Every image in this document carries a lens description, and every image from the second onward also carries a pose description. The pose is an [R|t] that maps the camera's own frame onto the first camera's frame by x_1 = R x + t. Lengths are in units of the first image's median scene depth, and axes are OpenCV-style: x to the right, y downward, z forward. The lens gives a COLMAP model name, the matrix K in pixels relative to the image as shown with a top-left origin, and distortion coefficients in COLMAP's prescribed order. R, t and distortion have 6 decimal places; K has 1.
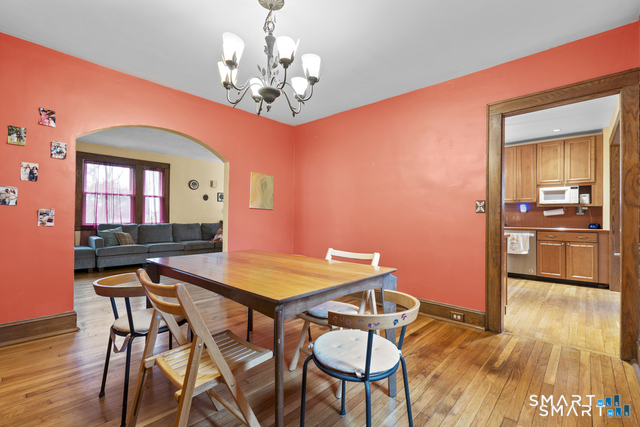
lens RADIAL K [[286.3, 0, 322.7], [0, 286.3, 214.8], [0, 0, 1]] dist [-0.003313, 0.000678]
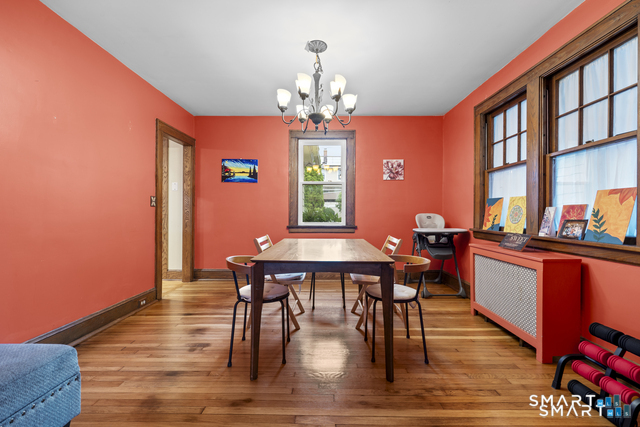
lens RADIAL K [[286.3, 0, 322.7], [0, 286.3, 214.8], [0, 0, 1]] dist [-0.003313, 0.000678]
pose [[-0.667232, -0.013983, 0.744718, -0.379441], [-0.017314, 0.999845, 0.003261, 0.005284], [-0.744648, -0.010718, -0.667371, 0.592072]]
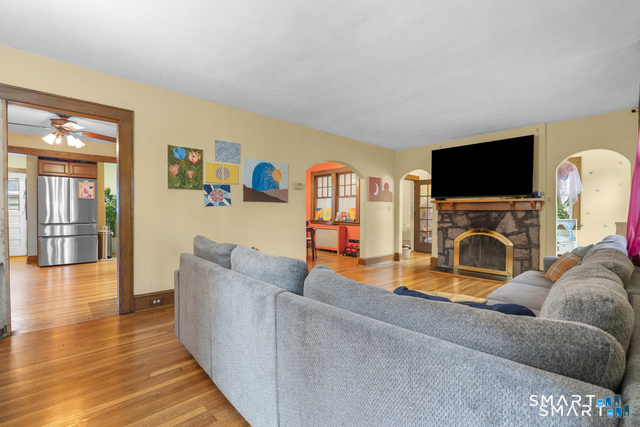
lens RADIAL K [[286.3, 0, 322.7], [0, 286.3, 214.8], [0, 0, 1]] dist [-0.003313, 0.000678]
pose [[-0.996742, -0.013217, 0.079560, -0.332214], [-0.013196, 0.999913, 0.000789, 0.003127], [-0.079563, -0.000264, -0.996830, 1.434159]]
